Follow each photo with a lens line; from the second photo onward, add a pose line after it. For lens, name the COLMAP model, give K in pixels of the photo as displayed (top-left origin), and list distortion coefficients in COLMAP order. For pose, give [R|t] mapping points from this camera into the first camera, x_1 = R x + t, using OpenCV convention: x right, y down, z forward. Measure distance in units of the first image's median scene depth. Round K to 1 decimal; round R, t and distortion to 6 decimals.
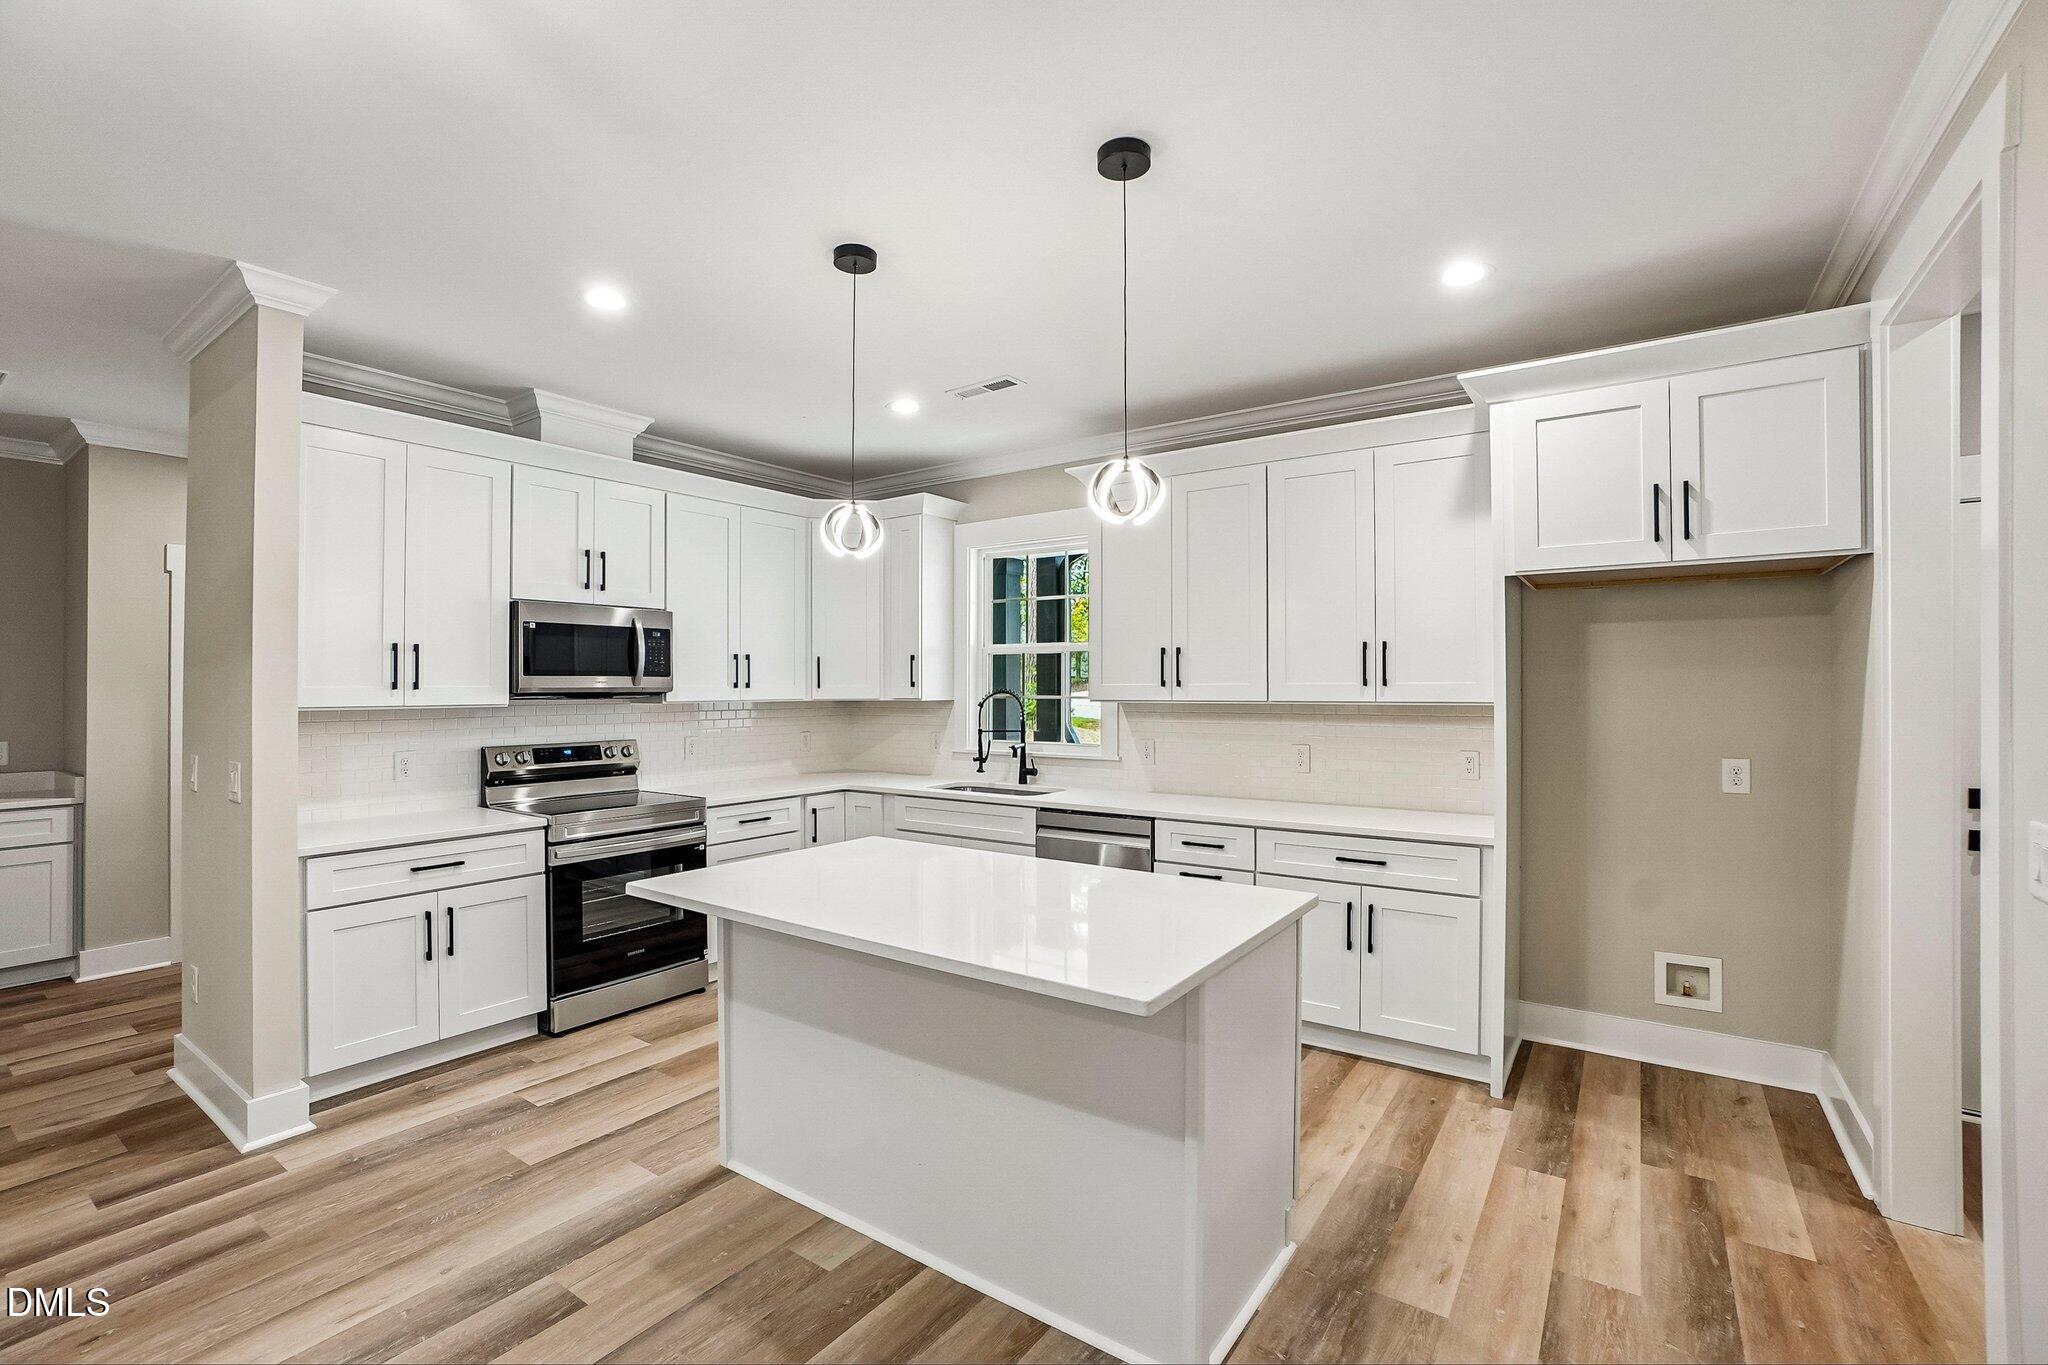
lens RADIAL K [[900.8, 0, 1010.5], [0, 900.8, 682.9], [0, 0, 1]] dist [-0.059499, 0.020551]
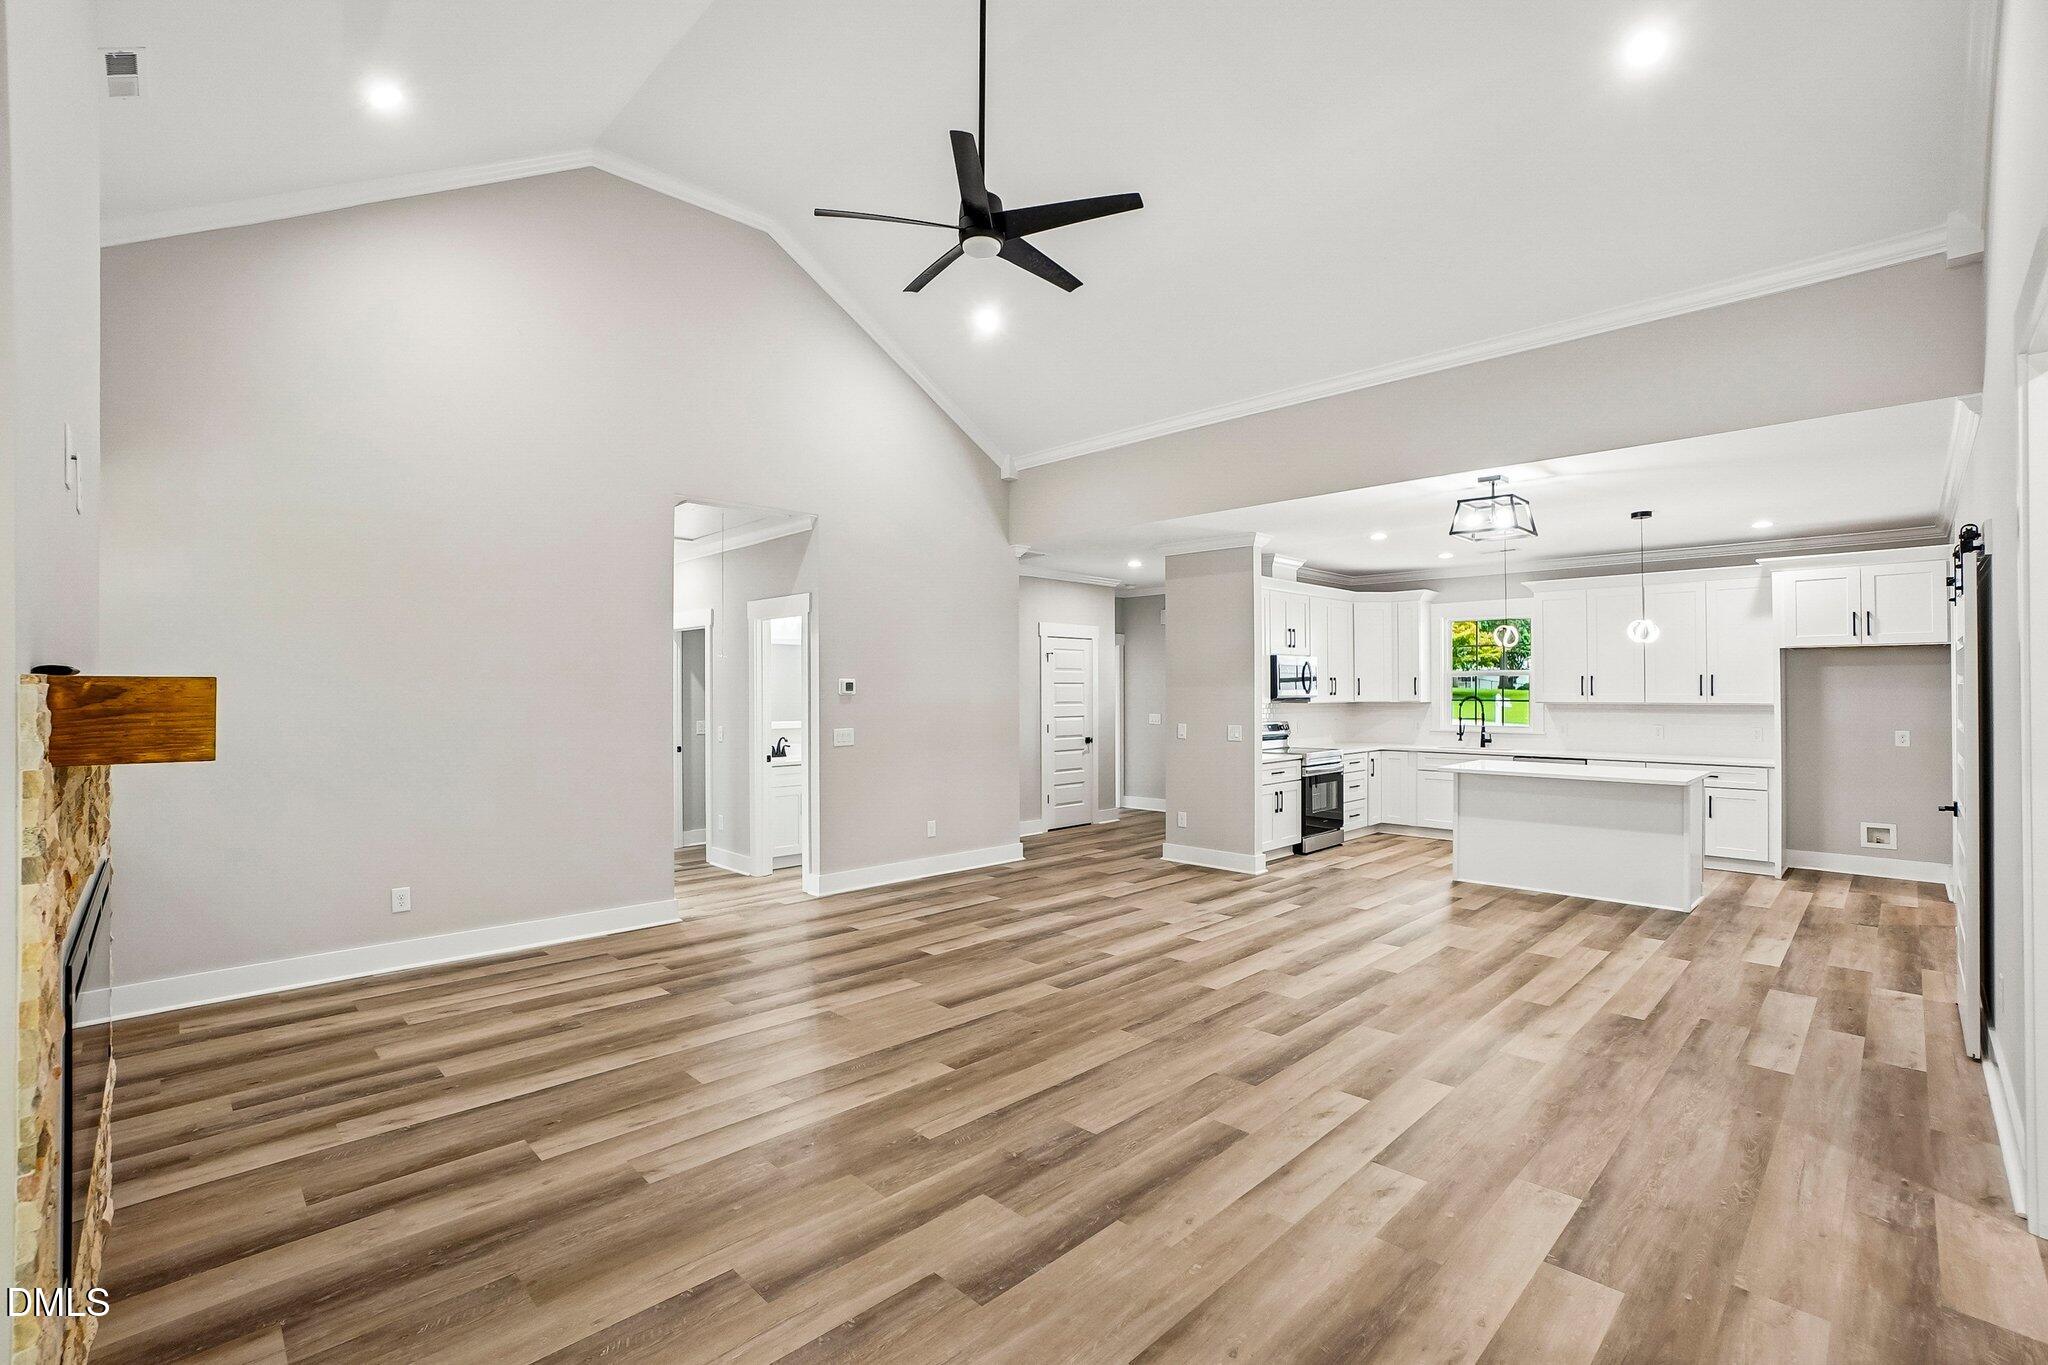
lens RADIAL K [[900.8, 0, 1010.5], [0, 900.8, 682.9], [0, 0, 1]] dist [-0.059499, 0.020551]
pose [[0.980700, -0.003187, -0.195492, -0.857654], [0.003594, 0.999992, 0.001725, -0.039618], [0.195485, -0.002395, 0.980704, -1.436821]]
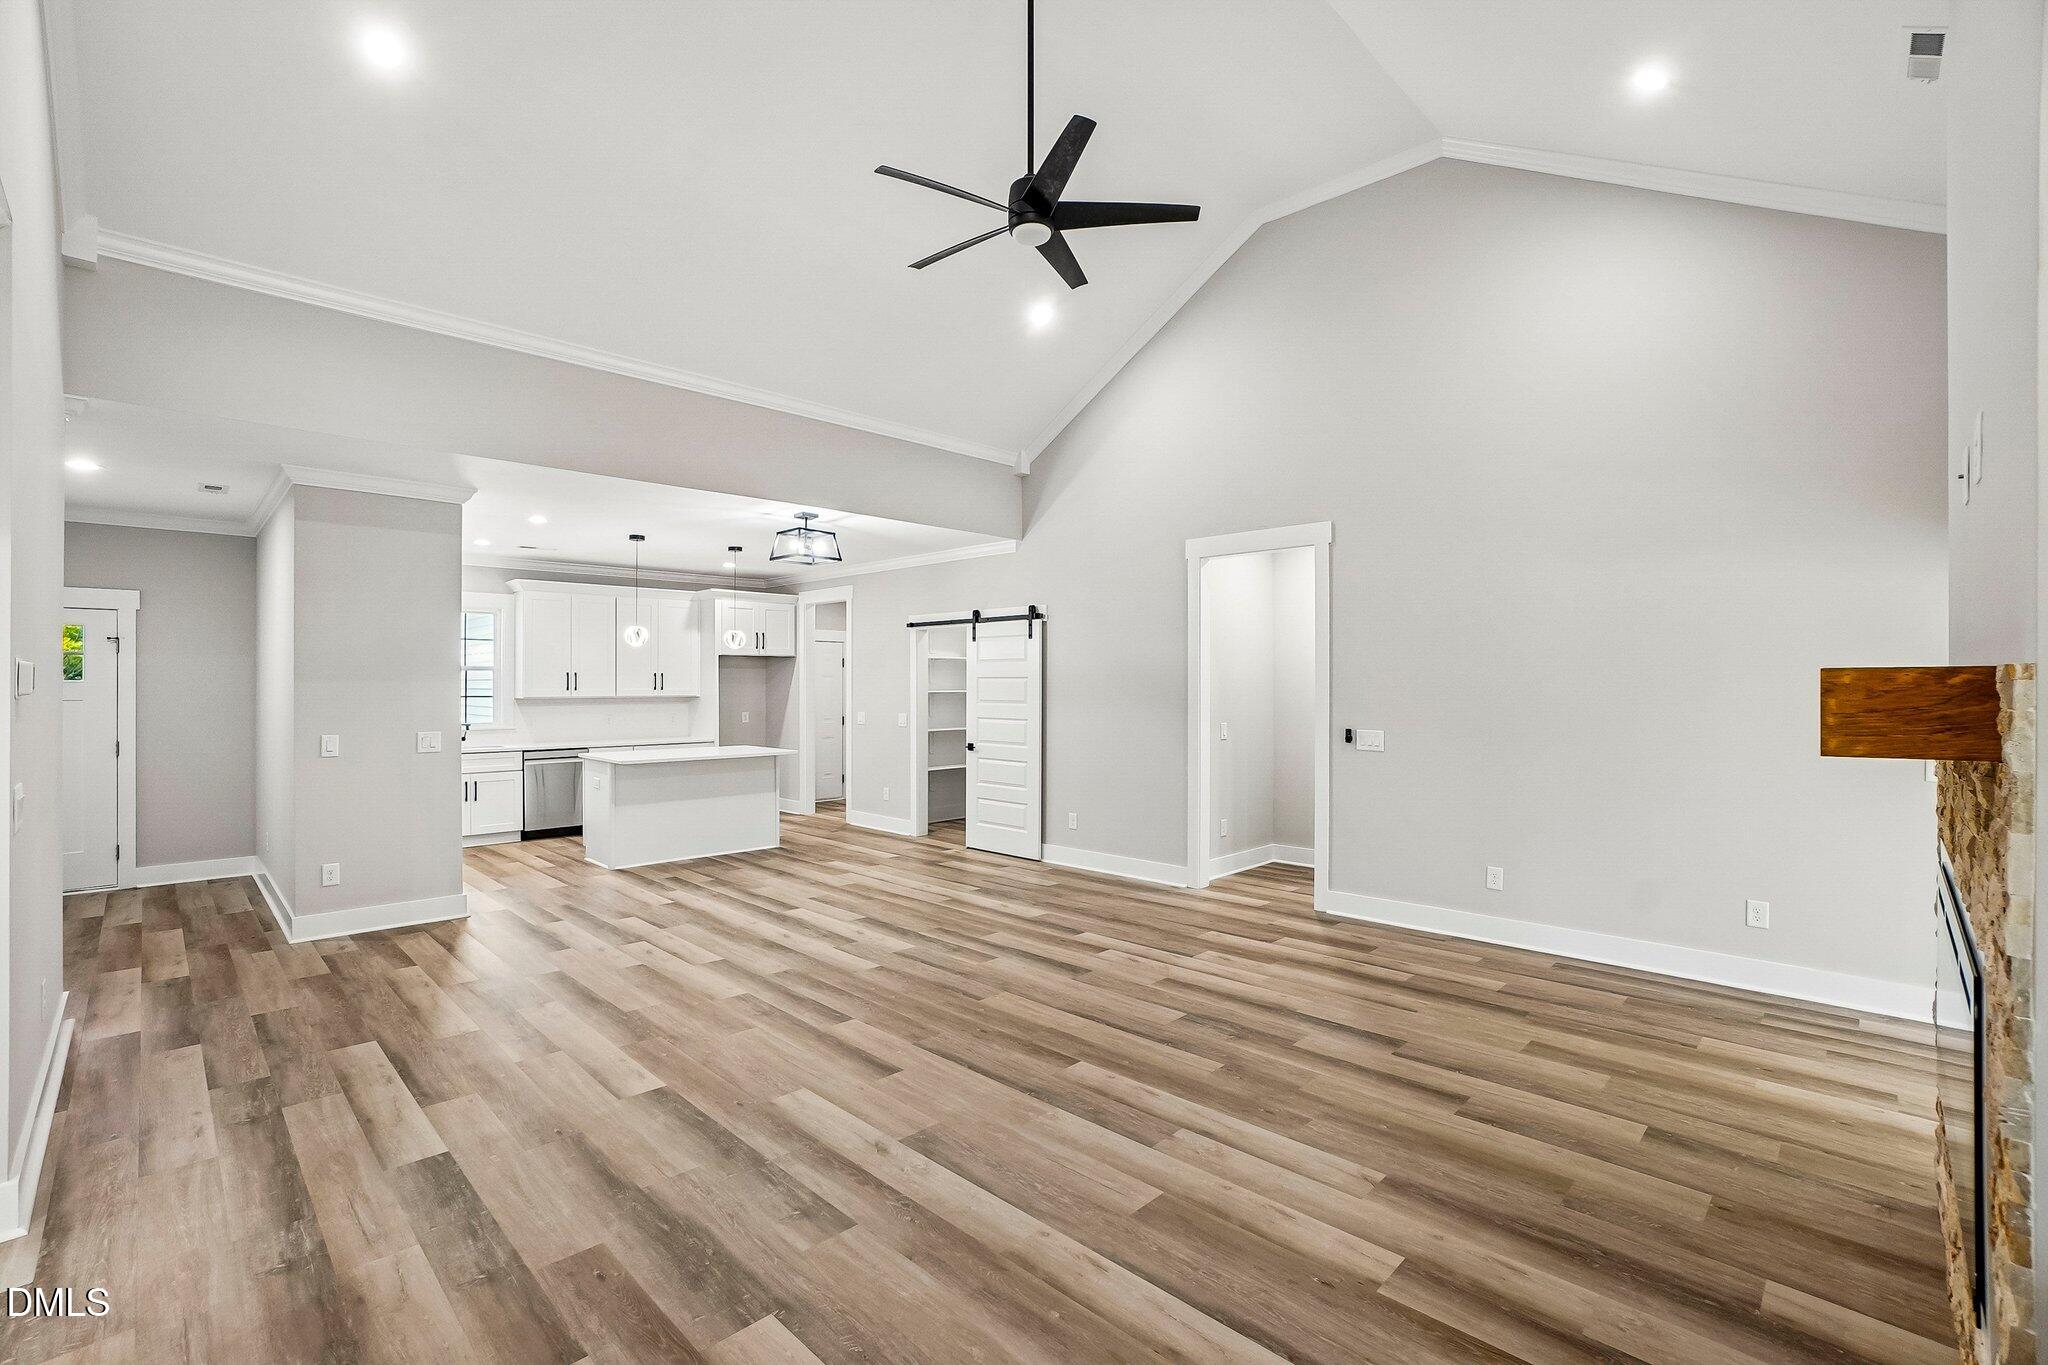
lens RADIAL K [[900.8, 0, 1010.5], [0, 900.8, 682.9], [0, 0, 1]] dist [-0.059499, 0.020551]
pose [[0.187749, 0.002174, 0.982215, -2.154135], [-0.009669, 0.999953, -0.000365, -0.029257], [-0.982170, -0.009428, 0.187761, -0.551446]]
